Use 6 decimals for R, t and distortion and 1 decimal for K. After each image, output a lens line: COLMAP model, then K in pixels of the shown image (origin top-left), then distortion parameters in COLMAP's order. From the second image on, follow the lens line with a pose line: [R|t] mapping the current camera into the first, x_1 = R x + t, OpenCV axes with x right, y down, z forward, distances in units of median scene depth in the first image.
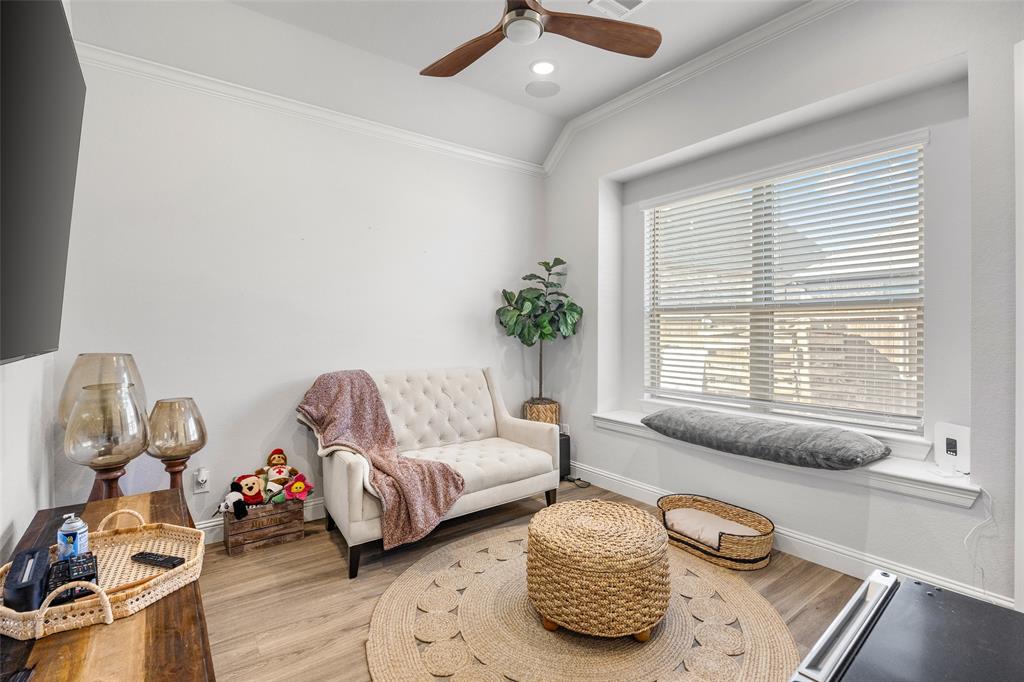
lens RADIAL K [[492.0, 0, 508.1], [0, 492.0, 339.5], [0, 0, 1]] dist [0.001197, -0.001496]
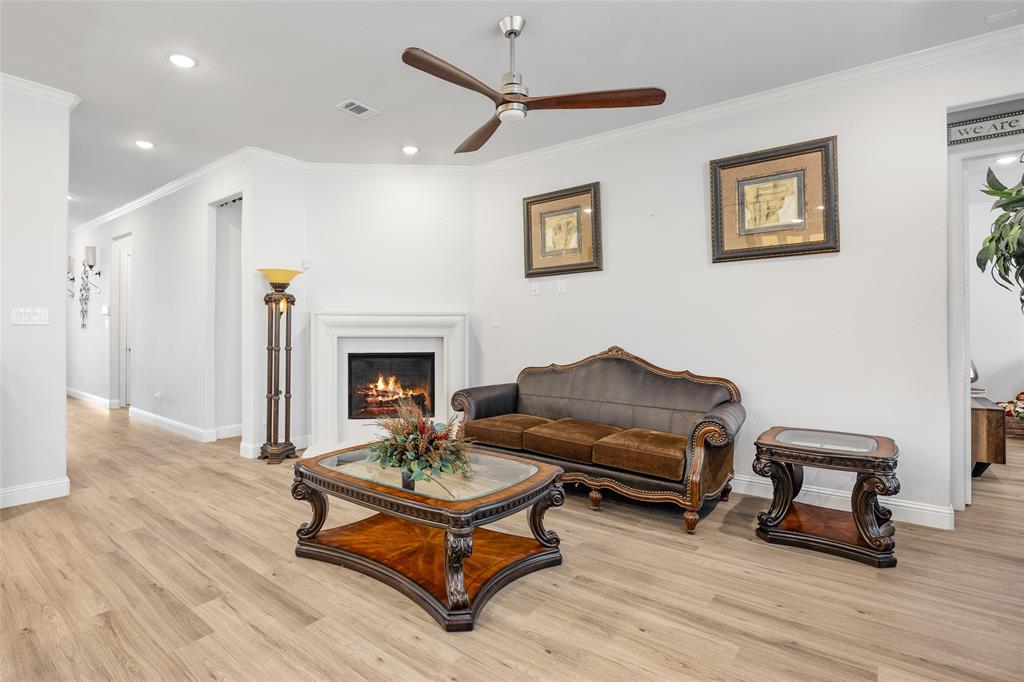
lens RADIAL K [[506.2, 0, 450.4], [0, 506.2, 332.0], [0, 0, 1]] dist [-0.024273, 0.000501]
pose [[0.233448, 0.002207, -0.972367, 0.847920], [-0.013057, 0.999914, -0.000865, 0.022883], [0.972282, 0.012898, 0.233457, -1.584628]]
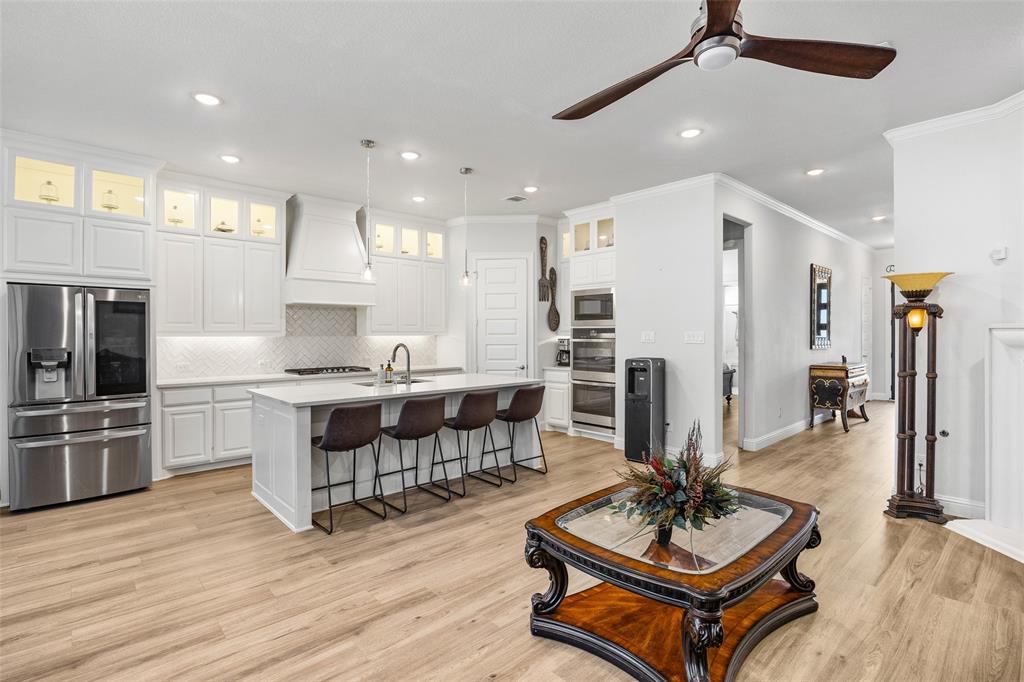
lens RADIAL K [[491.6, 0, 512.9], [0, 491.6, 339.0], [0, 0, 1]] dist [-0.007881, -0.000485]
pose [[-0.993812, 0.003244, -0.111030, 0.276497], [0.001033, 0.999800, 0.019958, -0.033666], [0.111072, 0.019719, -0.993617, -0.626960]]
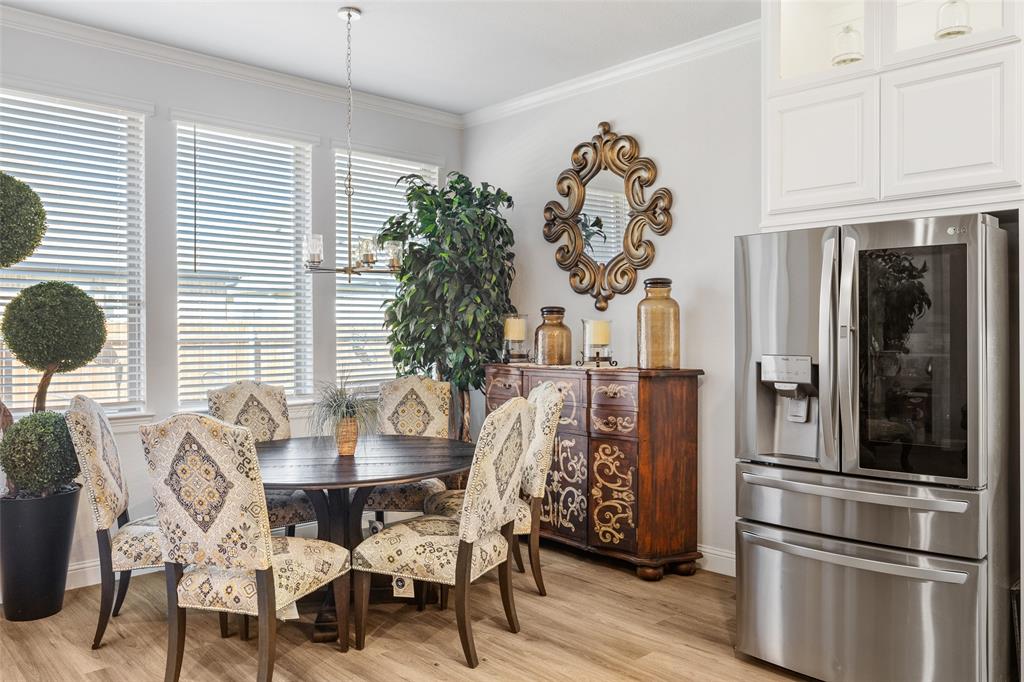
lens RADIAL K [[775.3, 0, 516.0], [0, 775.3, 336.6], [0, 0, 1]] dist [-0.005495, -0.001060]
pose [[-0.120595, -0.007367, 0.992674, 0.383931], [0.015643, 0.999834, 0.009320, -0.023821], [-0.992578, 0.016653, -0.120460, -1.586971]]
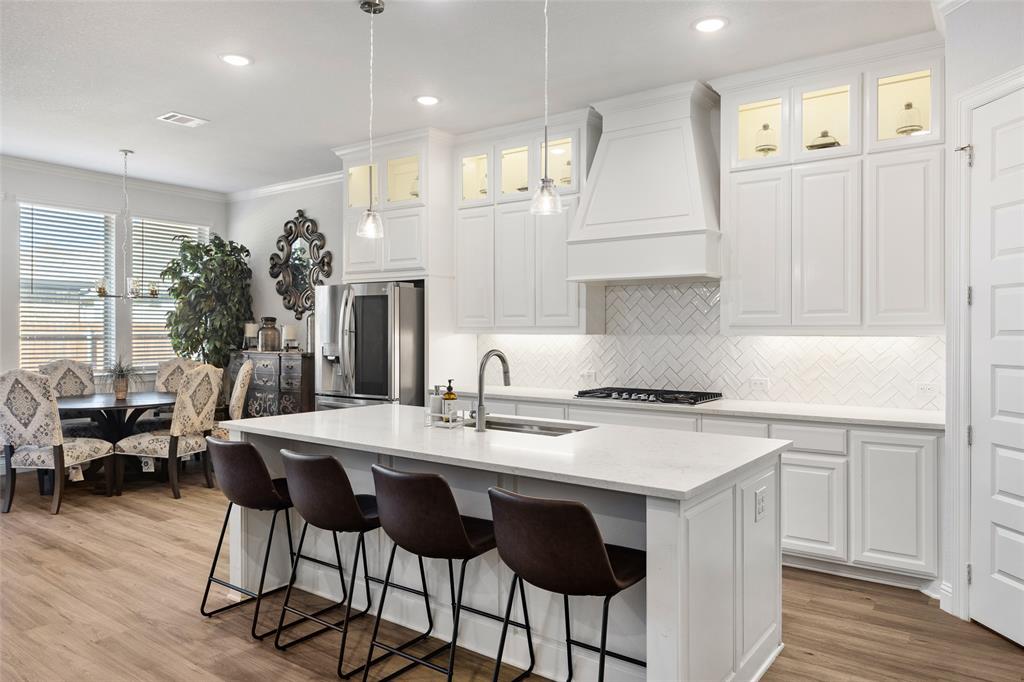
lens RADIAL K [[684.6, 0, 512.9], [0, 684.6, 335.4], [0, 0, 1]] dist [-0.002317, 0.003220]
pose [[-0.303416, -0.006614, 0.952835, -0.654916], [0.007007, 0.999933, 0.009172, -0.021111], [-0.952832, 0.009459, -0.303350, -1.972252]]
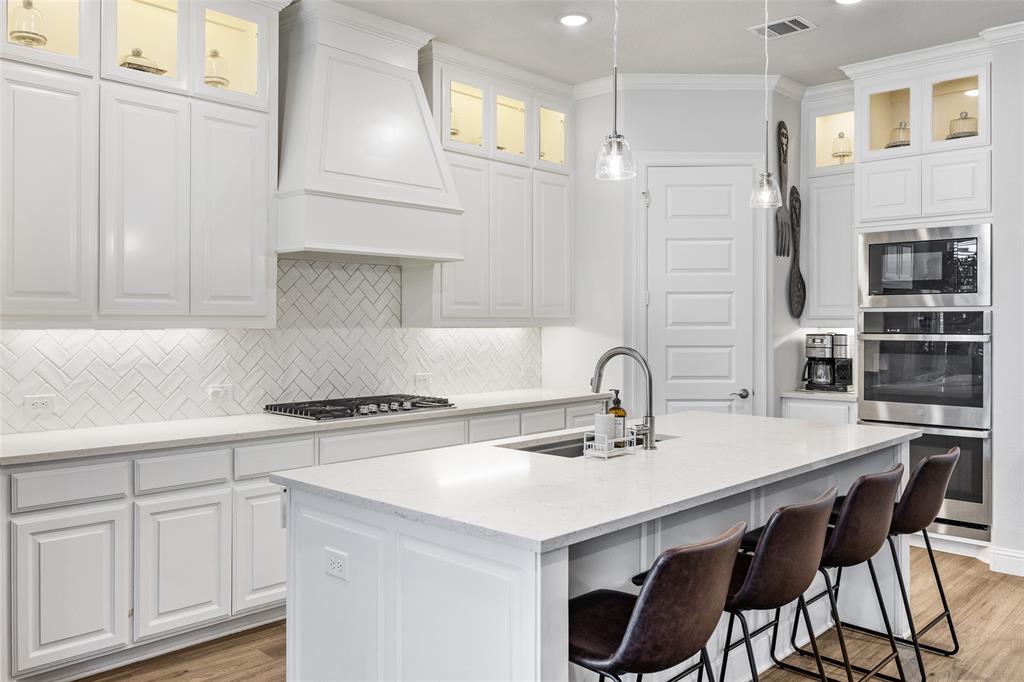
lens RADIAL K [[813.7, 0, 537.4], [0, 813.7, 327.9], [0, 0, 1]] dist [-0.000072, 0.001405]
pose [[-0.982208, 0.001257, -0.187791, 0.789088], [-0.001453, 0.999897, 0.014291, -0.027477], [0.187789, 0.014310, -0.982105, -1.237232]]
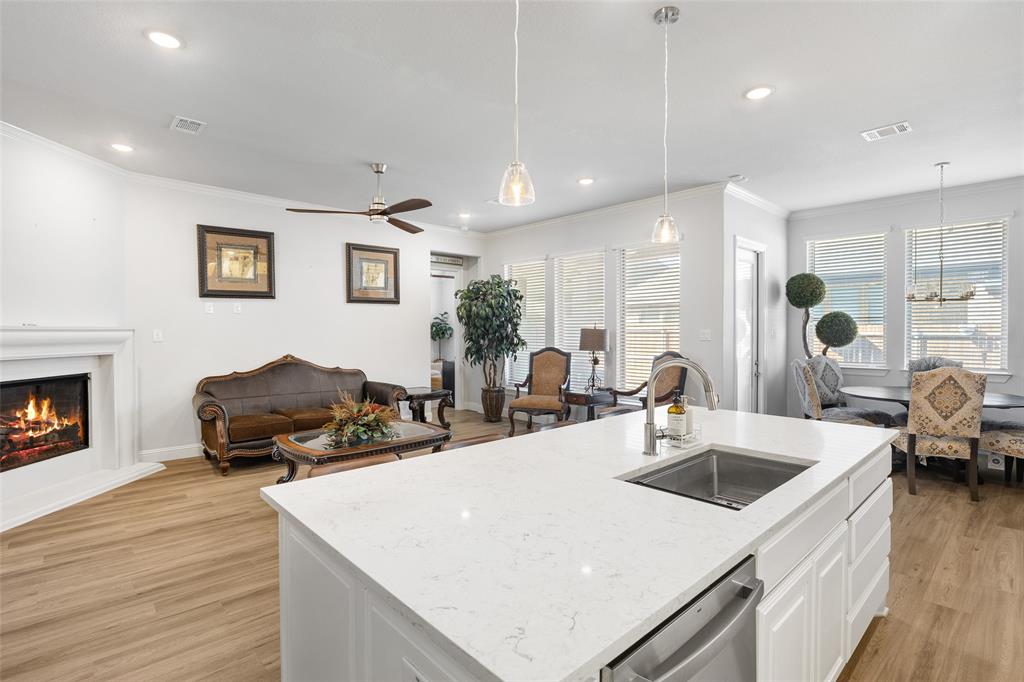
lens RADIAL K [[492.0, 0, 508.1], [0, 492.0, 339.5], [0, 0, 1]] dist [0.001197, -0.001496]
pose [[0.992447, -0.004543, 0.122588, 0.160198], [0.004094, 0.999984, 0.003909, -0.010207], [-0.122604, -0.003377, 0.992450, -2.902945]]
